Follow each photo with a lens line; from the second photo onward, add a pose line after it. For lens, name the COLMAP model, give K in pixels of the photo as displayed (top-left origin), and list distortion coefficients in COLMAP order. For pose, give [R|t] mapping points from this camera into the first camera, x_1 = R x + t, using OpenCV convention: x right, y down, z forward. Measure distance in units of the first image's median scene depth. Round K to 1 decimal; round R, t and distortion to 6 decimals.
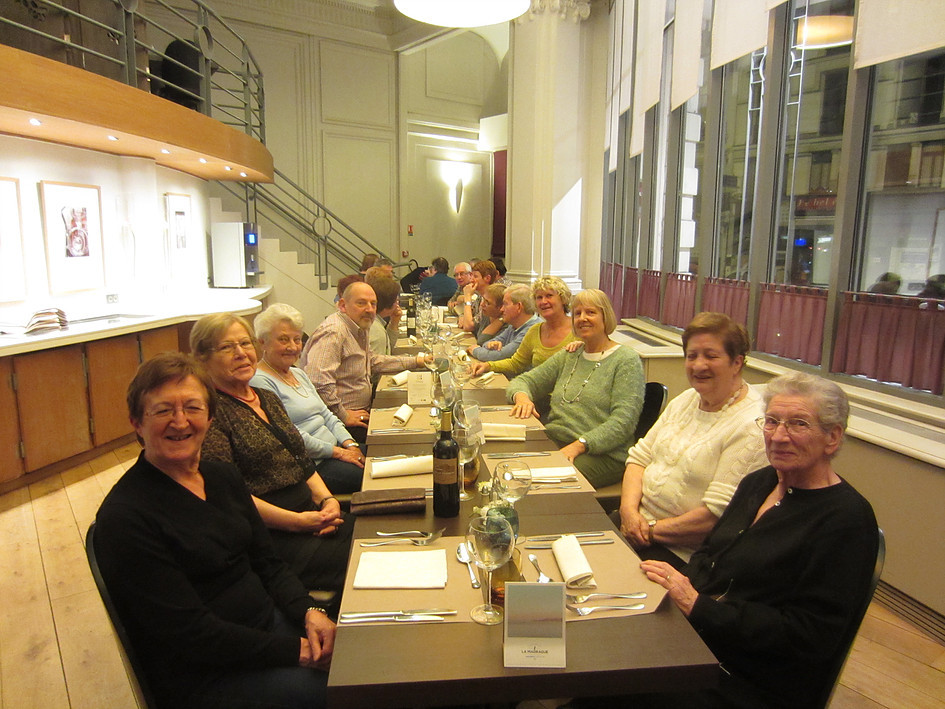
lens RADIAL K [[659.5, 0, 474.8], [0, 659.5, 354.9], [0, 0, 1]] dist [-0.033275, 0.000767]
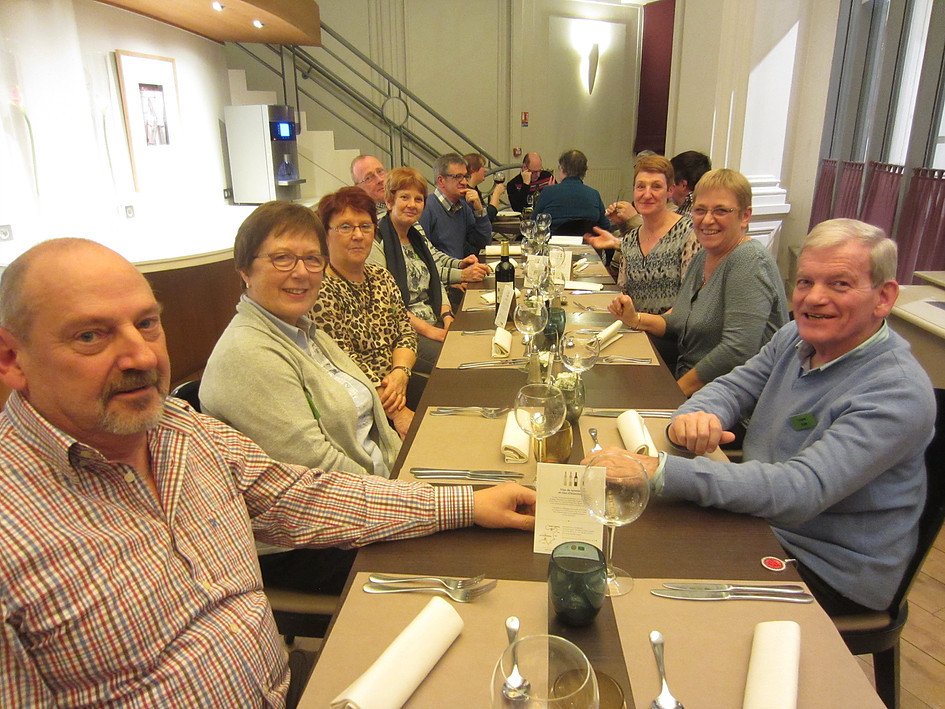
lens RADIAL K [[659.5, 0, 470.2], [0, 659.5, 358.6], [0, 0, 1]] dist [-0.033275, 0.000767]
pose [[0.982943, 0.040180, -0.179469, -0.020977], [-0.013326, 0.988838, 0.148400, -0.043532], [0.183428, -0.143477, 0.972506, 0.321165]]
